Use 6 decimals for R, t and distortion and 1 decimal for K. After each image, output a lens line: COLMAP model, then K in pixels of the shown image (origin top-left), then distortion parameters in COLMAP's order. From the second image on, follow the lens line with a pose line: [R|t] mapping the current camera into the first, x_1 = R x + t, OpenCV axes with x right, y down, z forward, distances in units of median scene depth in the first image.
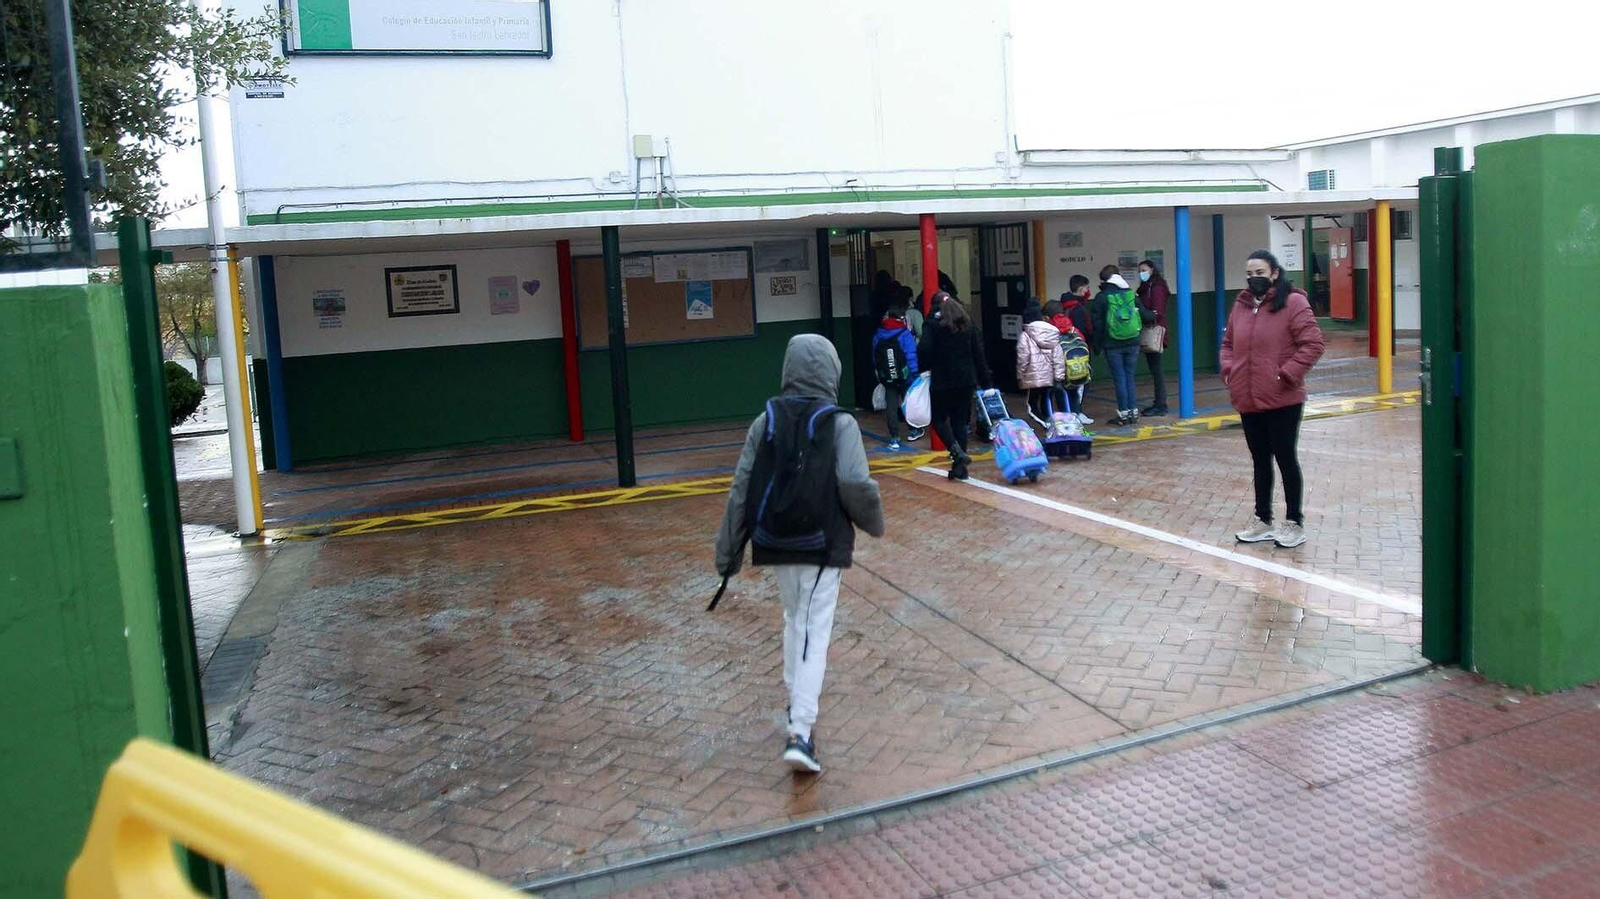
lens RADIAL K [[1126.4, 0, 831.6], [0, 1126.4, 380.0], [0, 0, 1]] dist [-0.079511, 0.005869]
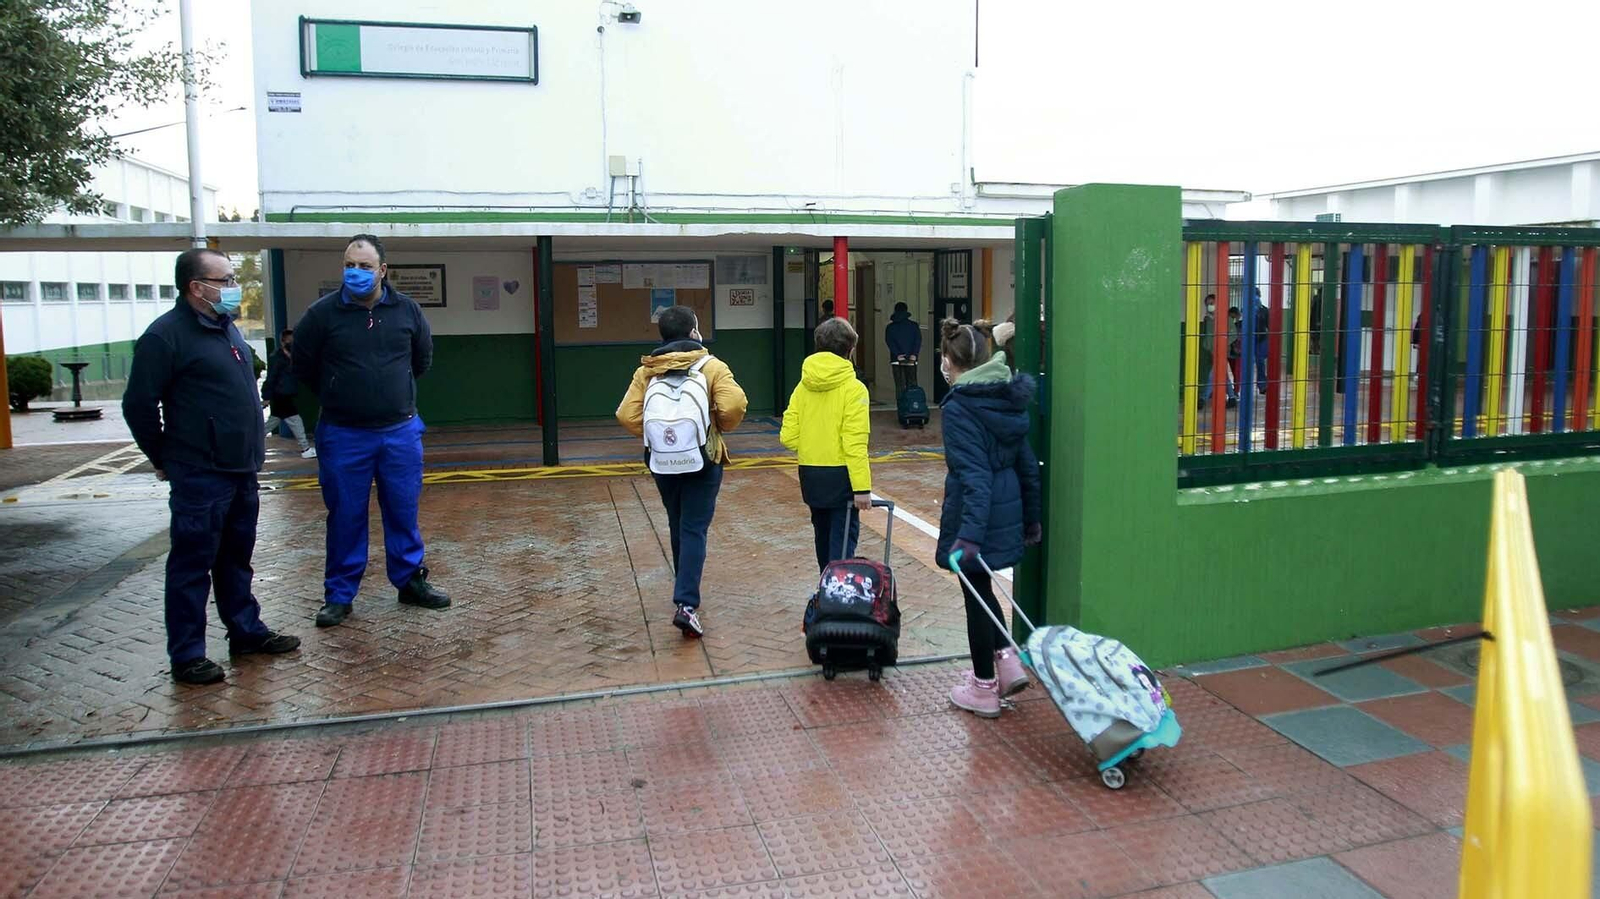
lens RADIAL K [[1061.8, 0, 820.8], [0, 1061.8, 406.6], [0, 0, 1]] dist [-0.075939, 0.002800]
pose [[0.994751, 0.057222, -0.084828, 0.136635], [-0.055879, 0.998273, 0.018136, 0.000392], [0.085719, -0.013301, 0.996231, -0.032763]]
